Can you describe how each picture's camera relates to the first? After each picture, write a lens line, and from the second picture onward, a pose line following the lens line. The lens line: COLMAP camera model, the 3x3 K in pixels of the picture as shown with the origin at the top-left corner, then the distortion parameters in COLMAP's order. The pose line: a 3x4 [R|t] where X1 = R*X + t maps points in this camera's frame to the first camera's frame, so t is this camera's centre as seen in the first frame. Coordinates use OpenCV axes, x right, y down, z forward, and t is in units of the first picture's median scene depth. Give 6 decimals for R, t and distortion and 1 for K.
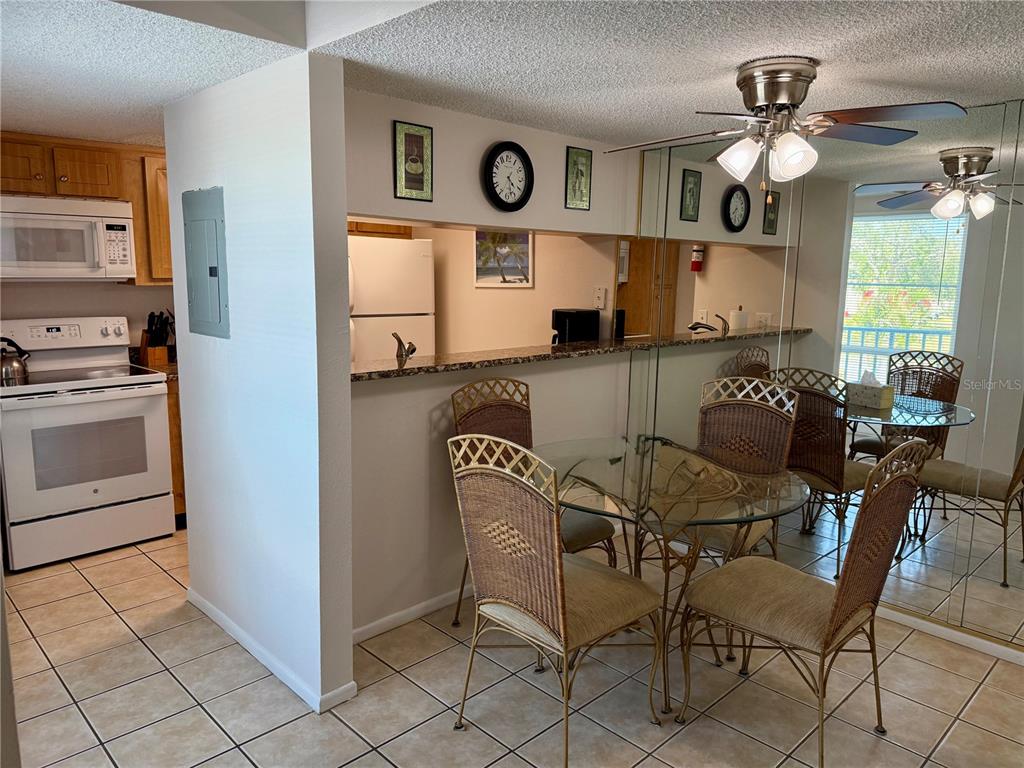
lens RADIAL K [[717.7, 0, 517.0], [0, 717.7, 381.5], [0, 0, 1]] dist [0.044723, -0.054072]
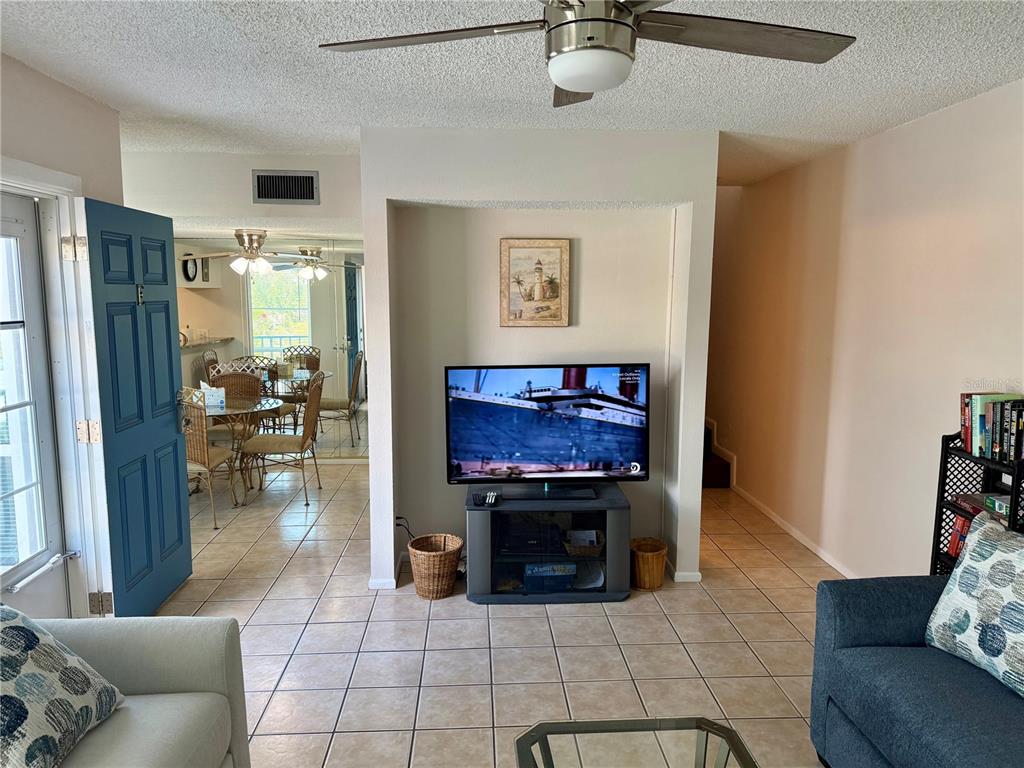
lens RADIAL K [[717.7, 0, 517.0], [0, 717.7, 381.5], [0, 0, 1]] dist [0.044723, -0.054072]
pose [[0.657620, -0.108651, 0.745474, -0.512770], [0.123322, 0.991722, 0.035752, 0.058218], [-0.743188, 0.068422, 0.665575, -0.709086]]
